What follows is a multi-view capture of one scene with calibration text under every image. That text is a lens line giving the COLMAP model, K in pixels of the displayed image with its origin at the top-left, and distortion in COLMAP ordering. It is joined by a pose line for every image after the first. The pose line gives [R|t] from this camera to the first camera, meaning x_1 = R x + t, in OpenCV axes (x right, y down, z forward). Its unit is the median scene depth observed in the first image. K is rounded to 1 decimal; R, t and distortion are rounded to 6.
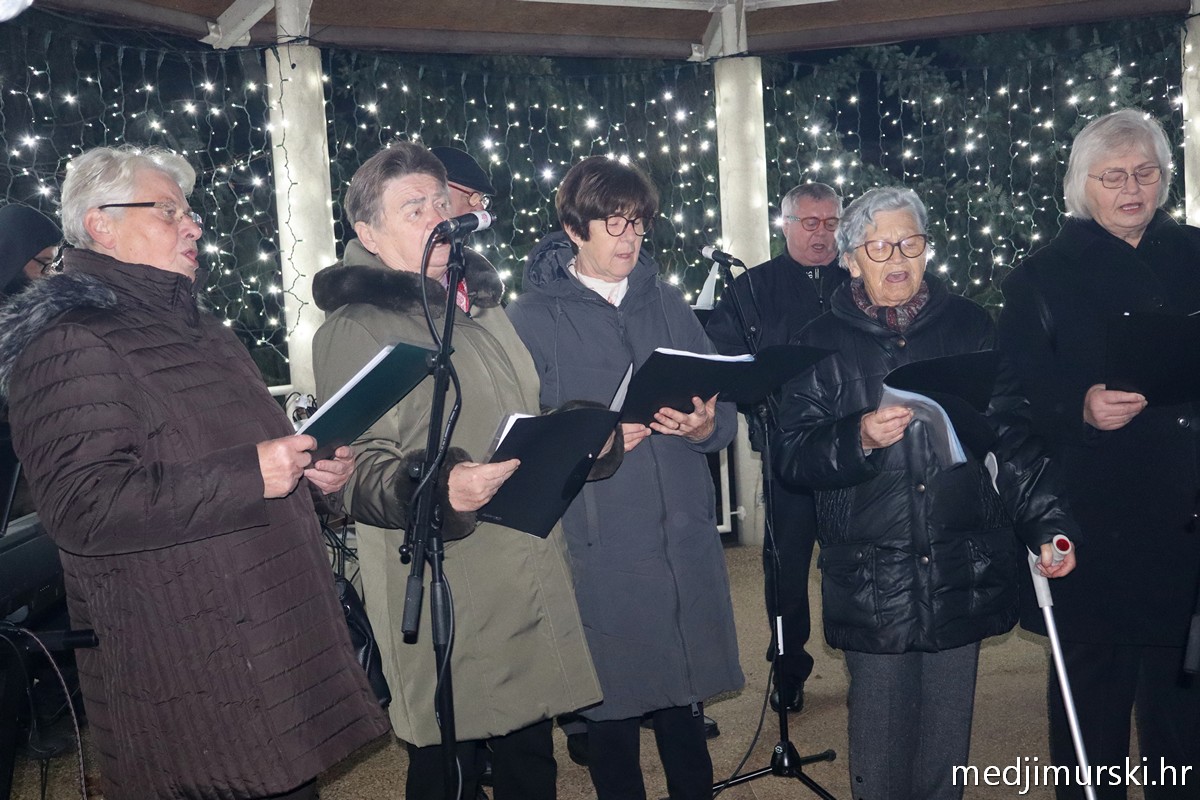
lens RADIAL K [[1339.4, 0, 600.0], [0, 1339.4, 400.0], [0, 0, 1]] dist [0.004802, -0.014643]
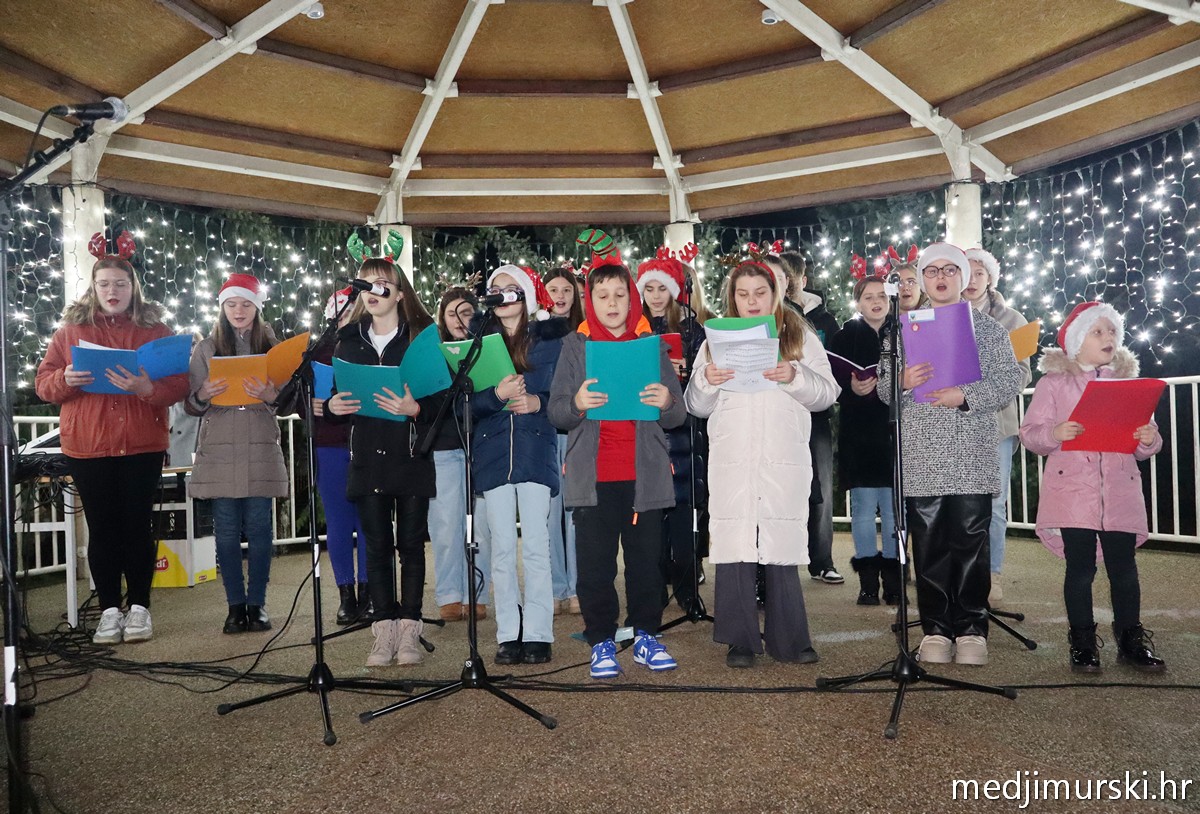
lens RADIAL K [[1070.3, 0, 634.0], [0, 1070.3, 419.0], [0, 0, 1]] dist [-0.005589, 0.002462]
pose [[0.954426, 0.032839, 0.296634, 0.006230], [-0.002993, 0.994931, -0.100516, 0.093572], [-0.298431, 0.095047, 0.949687, -0.240744]]
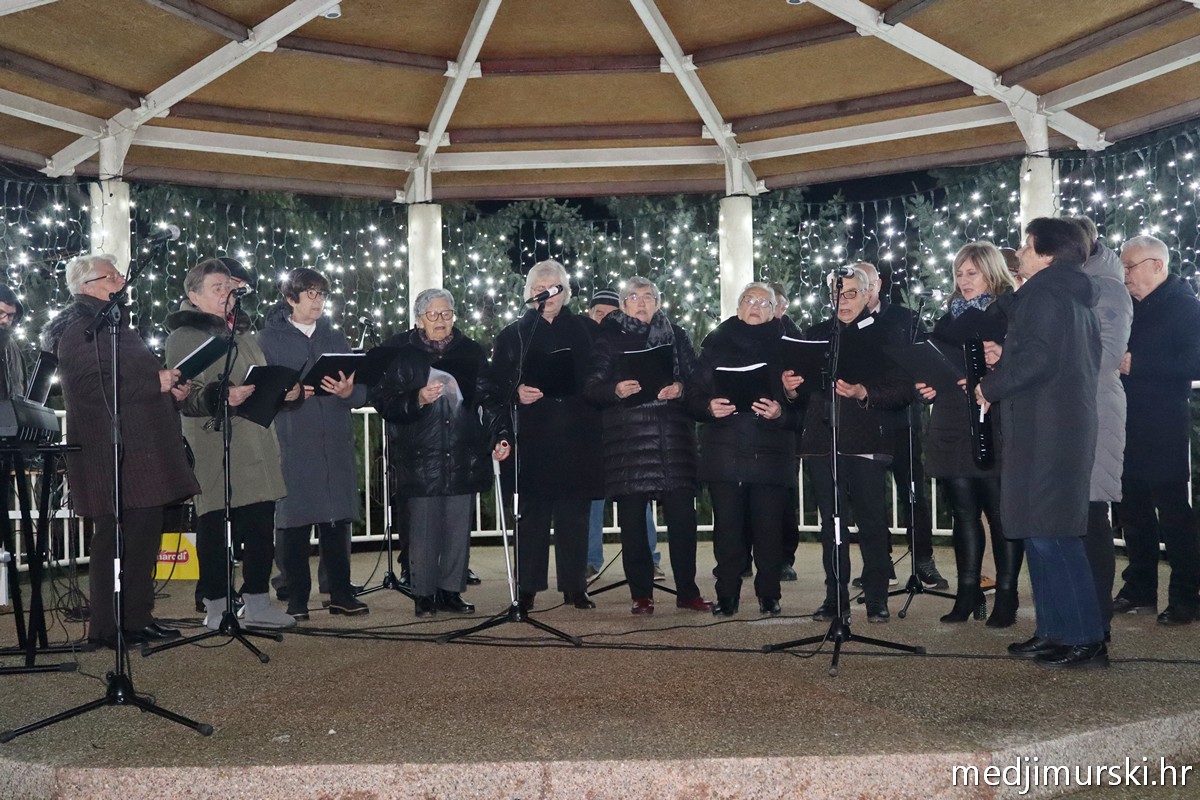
lens RADIAL K [[1546.5, 0, 600.0], [0, 1546.5, 400.0], [0, 0, 1]] dist [-0.000811, 0.003071]
pose [[0.986637, 0.040644, 0.157785, 0.037711], [-0.024734, 0.994526, -0.101517, 0.119554], [-0.161048, 0.096258, 0.982241, -0.654629]]
